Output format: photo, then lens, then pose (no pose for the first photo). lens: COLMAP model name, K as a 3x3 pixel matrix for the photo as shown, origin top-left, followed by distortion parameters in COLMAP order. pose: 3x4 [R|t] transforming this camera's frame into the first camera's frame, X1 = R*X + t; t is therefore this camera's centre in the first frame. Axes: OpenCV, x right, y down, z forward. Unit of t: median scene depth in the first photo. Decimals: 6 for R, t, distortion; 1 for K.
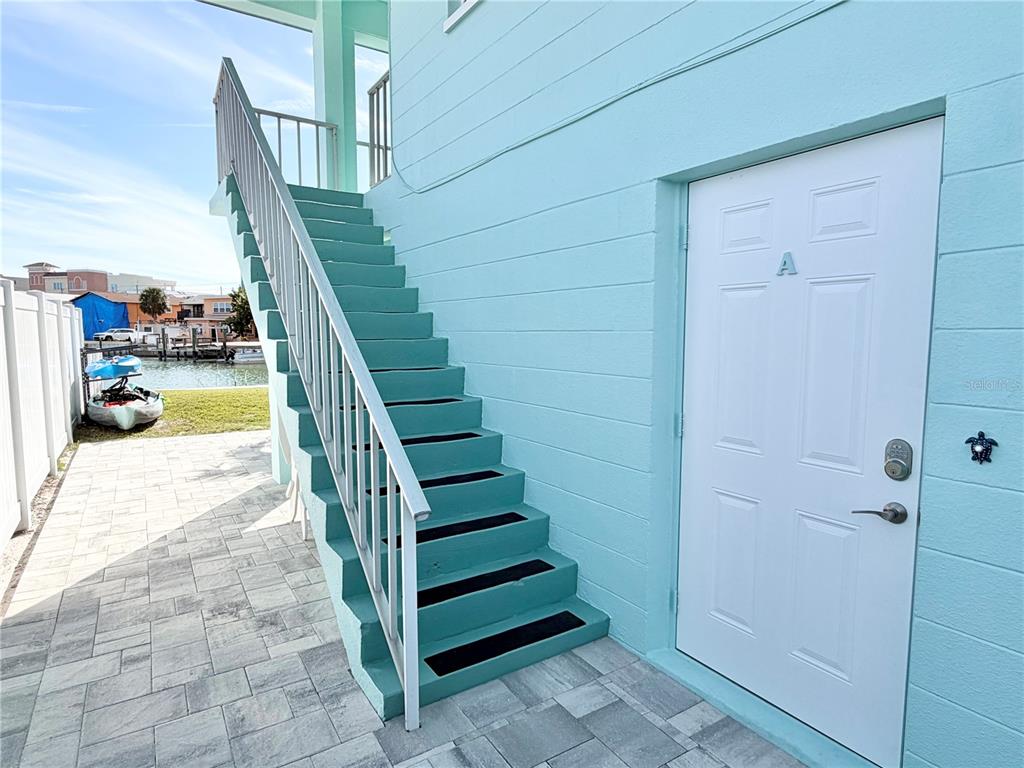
lens RADIAL K [[586.5, 0, 512.0], [0, 586.5, 384.0], [0, 0, 1]] dist [0.001139, 0.000505]
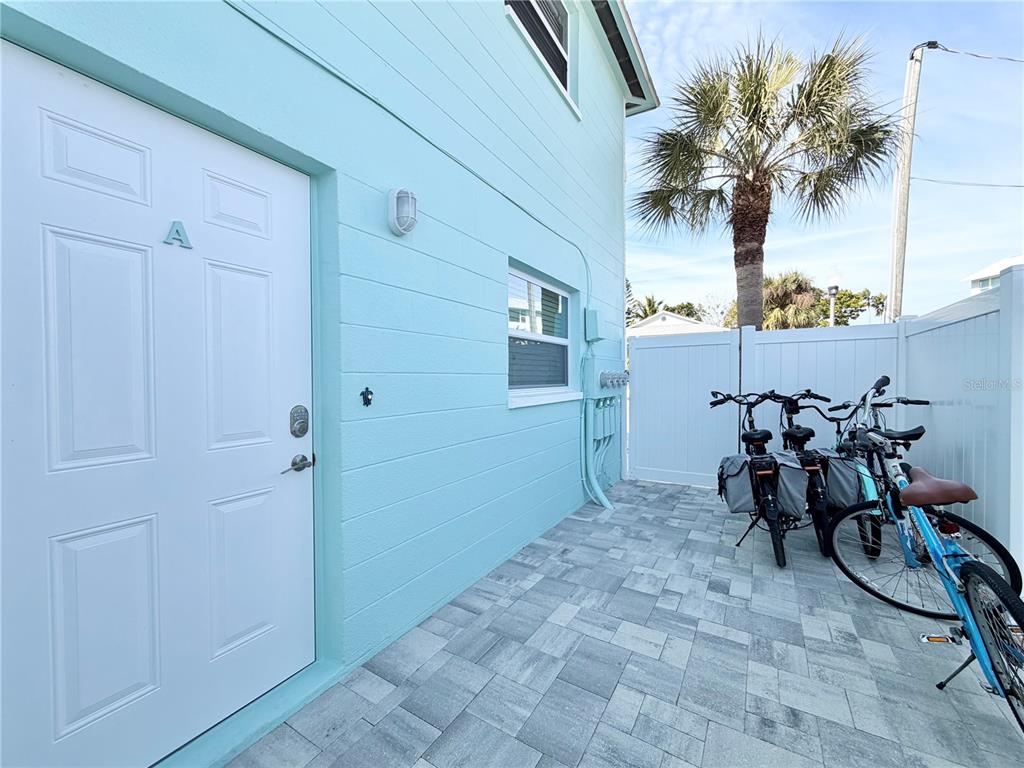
lens RADIAL K [[411.8, 0, 512.0], [0, 411.8, 384.0], [0, 0, 1]] dist [-0.004238, -0.000139]
pose [[-0.435460, -0.014991, 0.900083, -0.357812], [0.083057, 0.994927, 0.056753, 0.033319], [-0.896368, 0.099472, -0.432006, 0.937566]]
